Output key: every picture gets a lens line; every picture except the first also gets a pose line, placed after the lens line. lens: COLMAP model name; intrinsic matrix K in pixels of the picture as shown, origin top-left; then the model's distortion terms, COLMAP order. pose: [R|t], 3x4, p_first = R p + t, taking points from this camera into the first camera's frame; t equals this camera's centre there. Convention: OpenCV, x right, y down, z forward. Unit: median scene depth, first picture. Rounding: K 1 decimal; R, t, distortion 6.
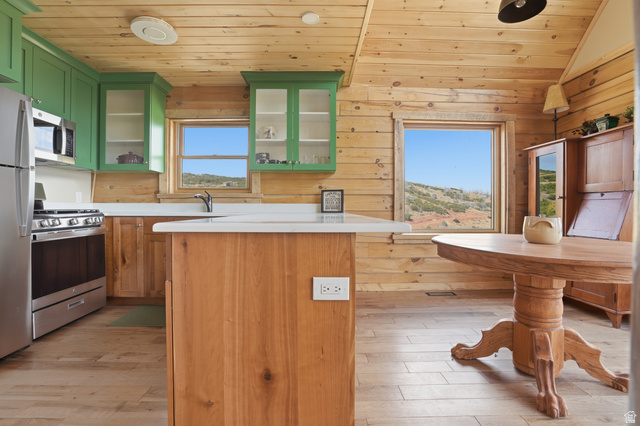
lens RADIAL K [[299.4, 0, 321.5], [0, 299.4, 209.0], [0, 0, 1]] dist [-0.016782, 0.003058]
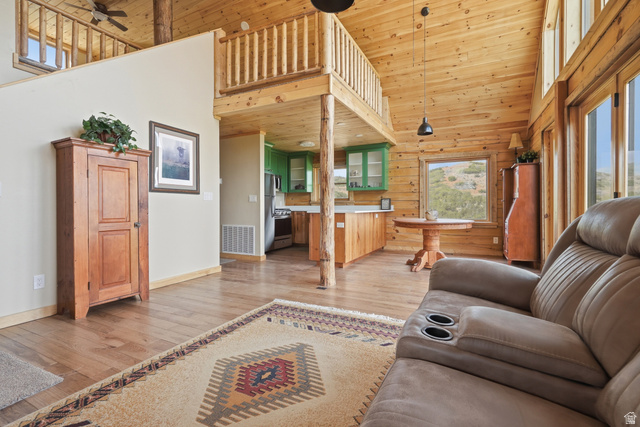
lens RADIAL K [[294.5, 0, 324.4], [0, 294.5, 209.0], [0, 0, 1]] dist [-0.006193, -0.000221]
pose [[0.892875, -0.003252, -0.450293, 0.574574], [0.004108, 0.999991, 0.000923, 0.002961], [0.450286, -0.002673, 0.892880, -0.980612]]
